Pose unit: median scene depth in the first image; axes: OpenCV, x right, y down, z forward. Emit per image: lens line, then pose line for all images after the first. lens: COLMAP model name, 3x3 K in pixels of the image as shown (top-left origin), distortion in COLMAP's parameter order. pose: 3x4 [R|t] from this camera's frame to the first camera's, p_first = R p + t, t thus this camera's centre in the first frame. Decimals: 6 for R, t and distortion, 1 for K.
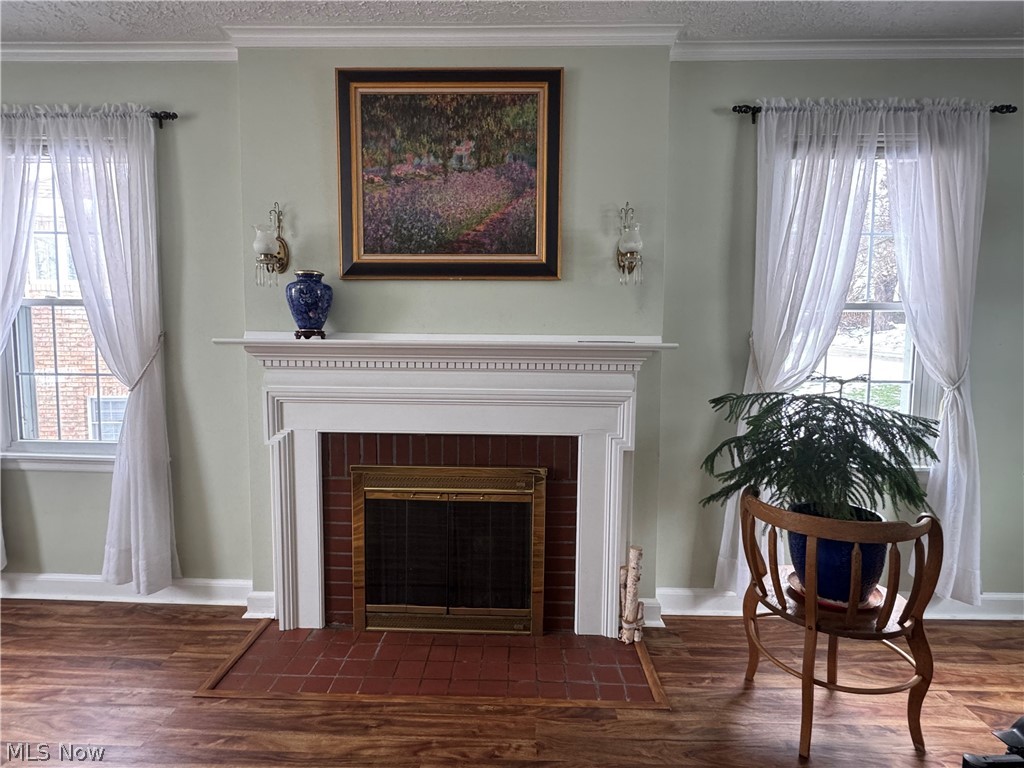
lens RADIAL K [[513.3, 0, 512.0], [0, 513.3, 384.0], [0, 0, 1]] dist [-0.020287, 0.013801]
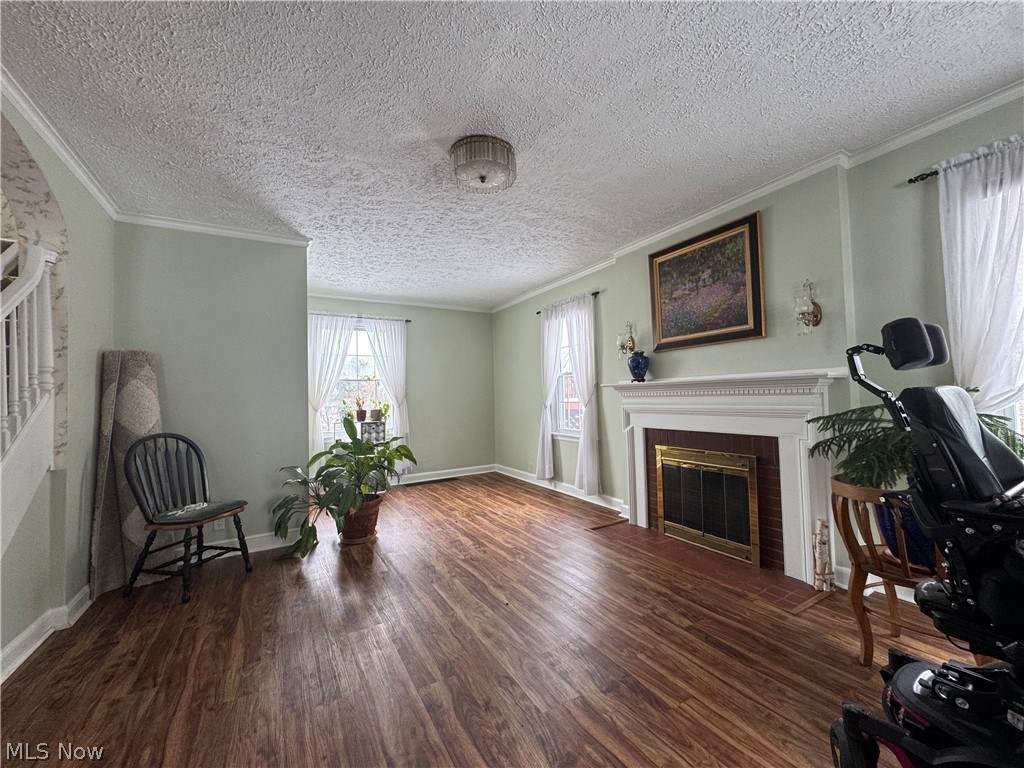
lens RADIAL K [[408.2, 0, 512.0], [0, 408.2, 384.0], [0, 0, 1]] dist [-0.003014, -0.000420]
pose [[0.522444, -0.050534, -0.851175, 0.754852], [-0.037864, 0.995883, -0.082366, 0.075147], [0.851832, 0.075261, 0.518380, -0.311848]]
